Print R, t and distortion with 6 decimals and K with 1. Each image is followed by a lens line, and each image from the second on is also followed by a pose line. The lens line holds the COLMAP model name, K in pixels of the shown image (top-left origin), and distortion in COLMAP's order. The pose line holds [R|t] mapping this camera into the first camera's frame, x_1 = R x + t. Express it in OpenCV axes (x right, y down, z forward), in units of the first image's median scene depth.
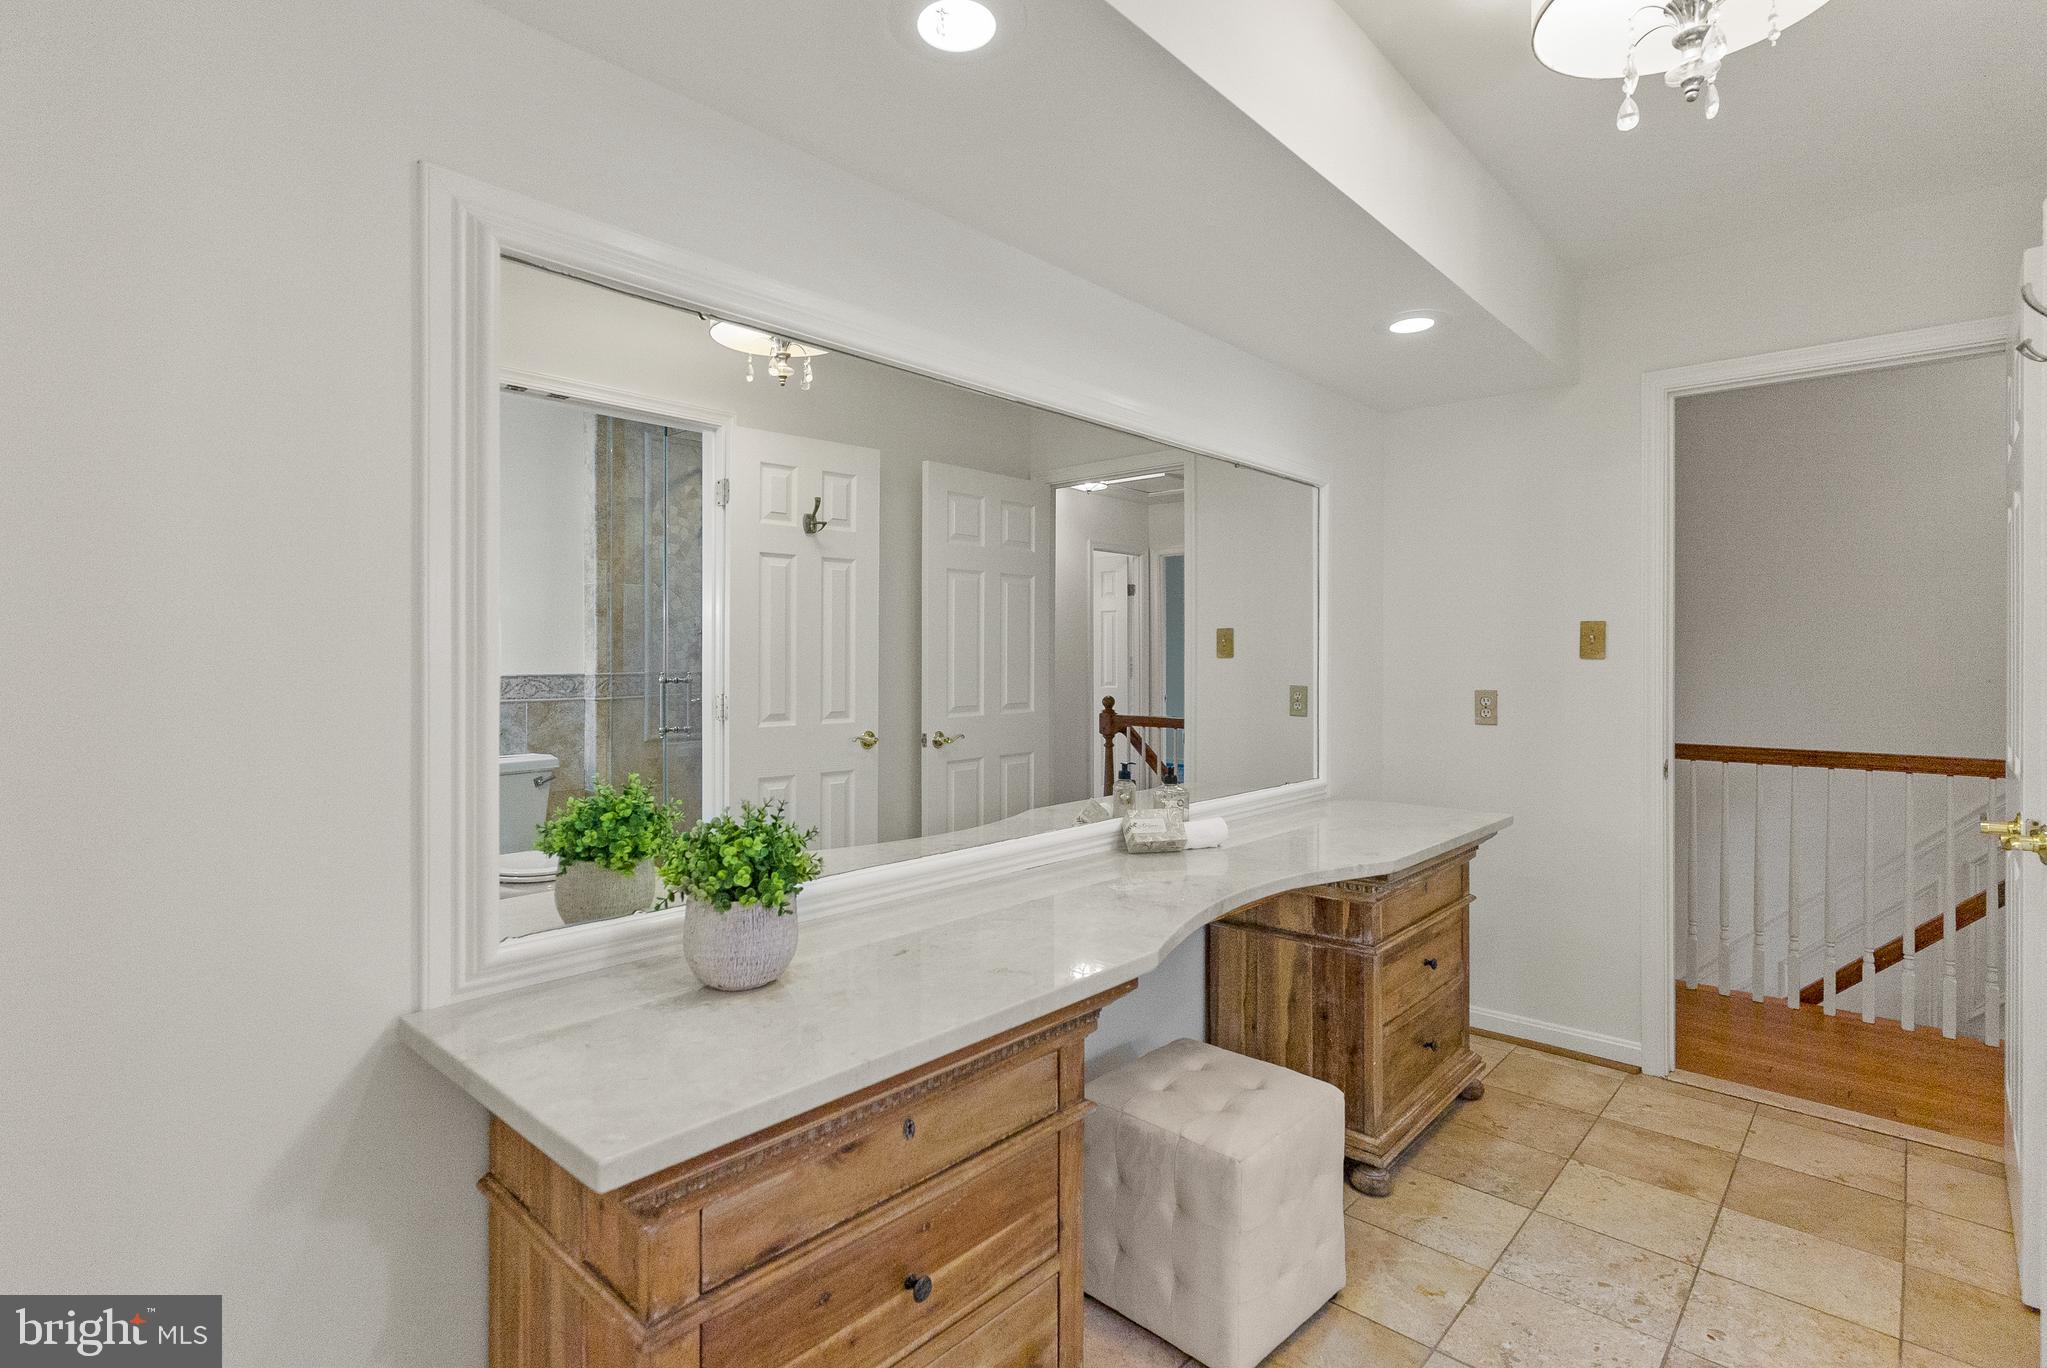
lens RADIAL K [[992.5, 0, 1020.8], [0, 992.5, 670.7], [0, 0, 1]] dist [0.003107, 0.000899]
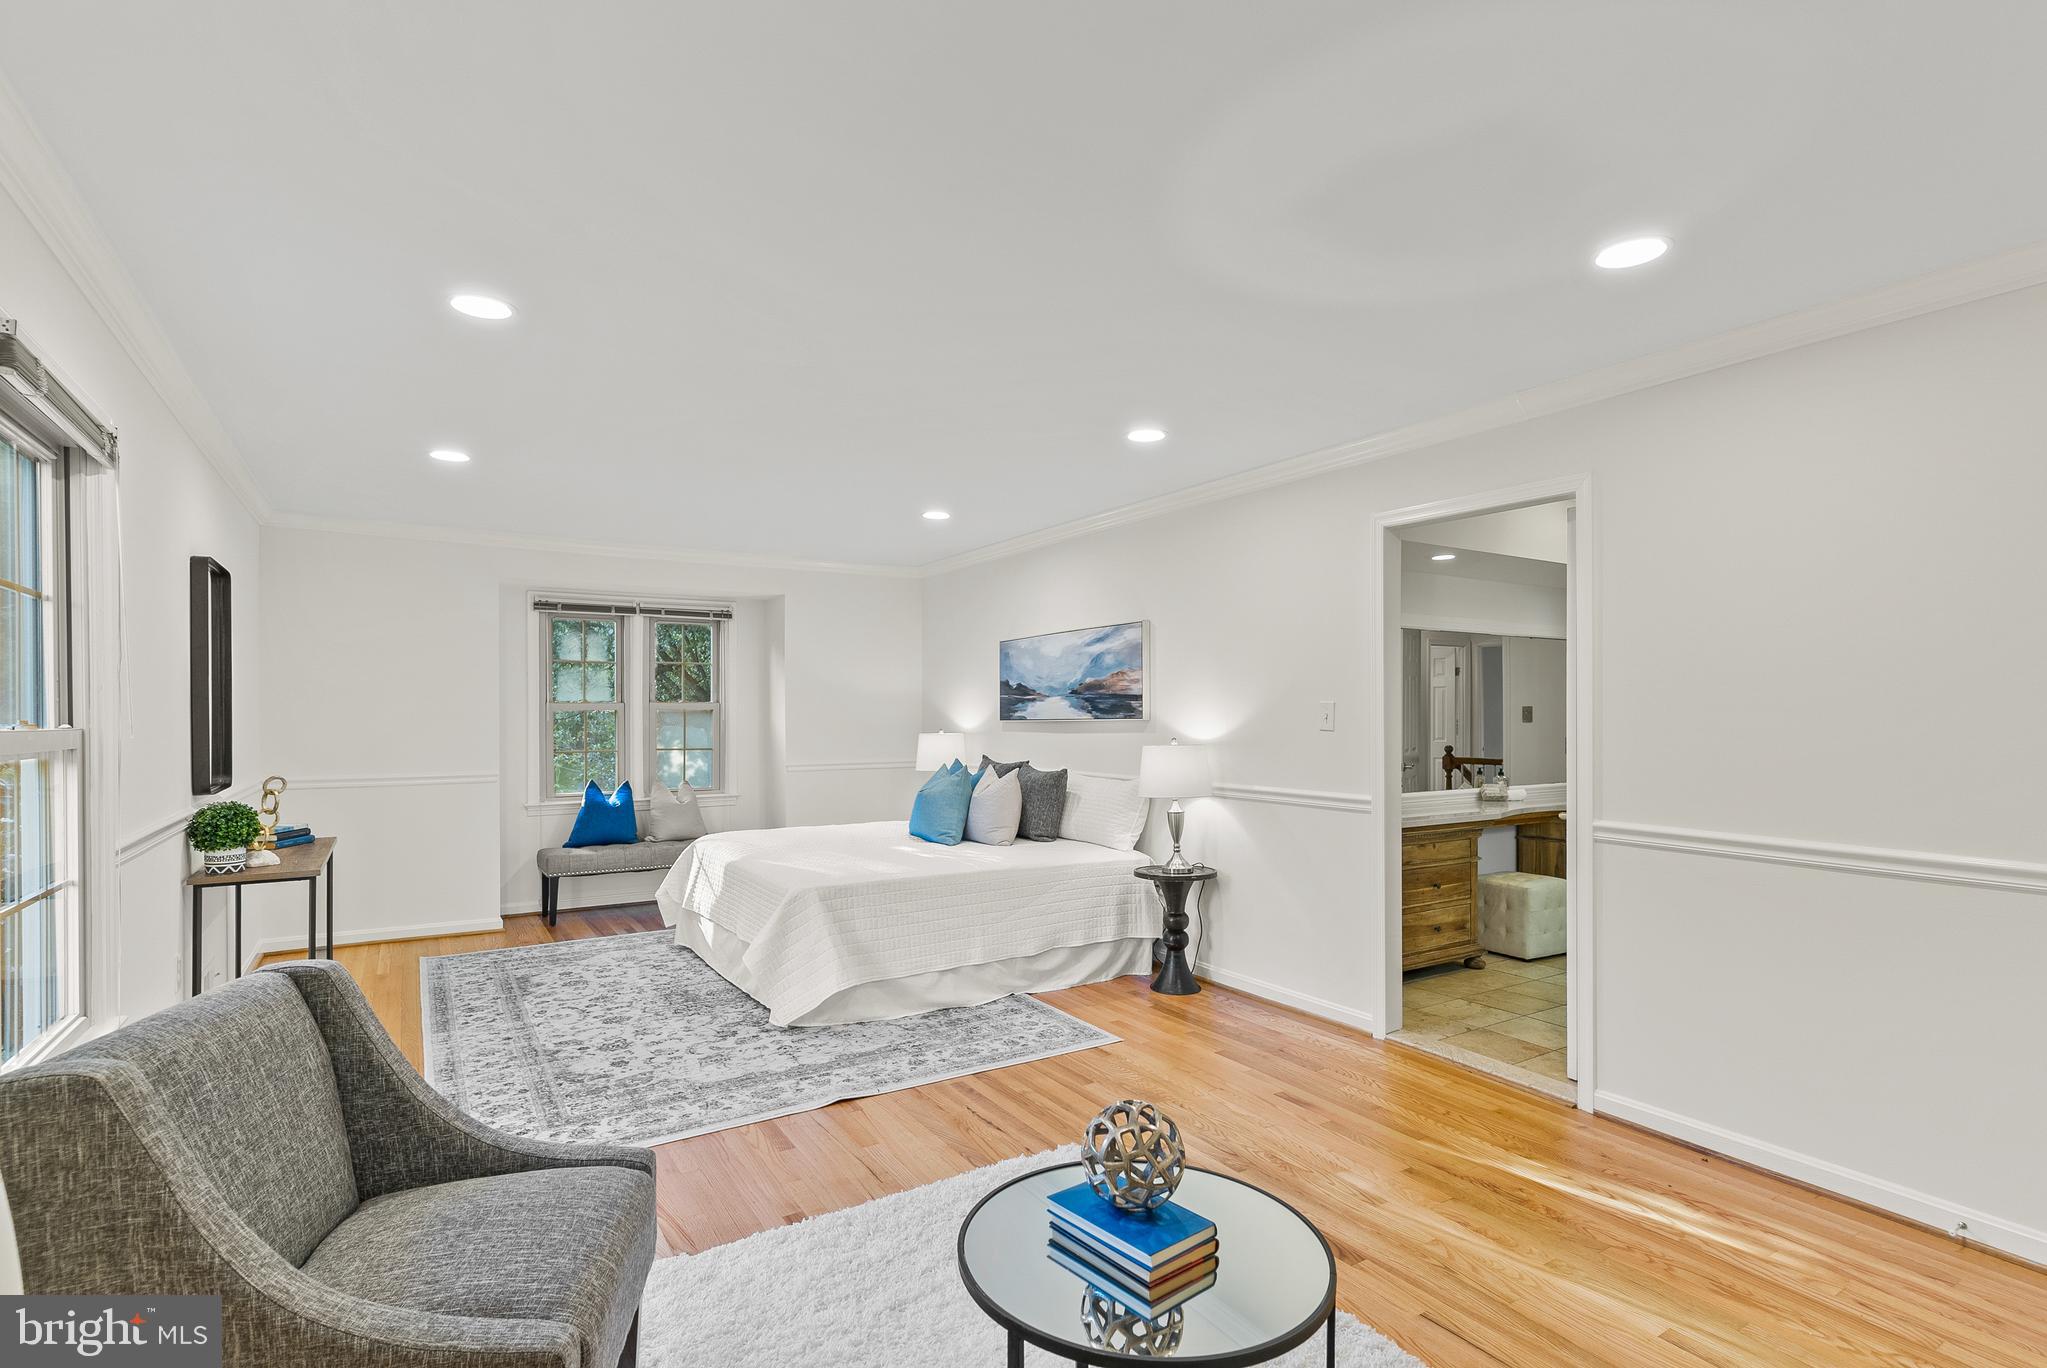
lens RADIAL K [[992.5, 0, 1034.4], [0, 992.5, 721.6], [0, 0, 1]] dist [0.003107, 0.000899]
pose [[0.964470, -0.005170, -0.264141, -0.295764], [0.003489, 0.999971, -0.006832, -0.007900], [0.264168, 0.005668, 0.964460, -1.590196]]
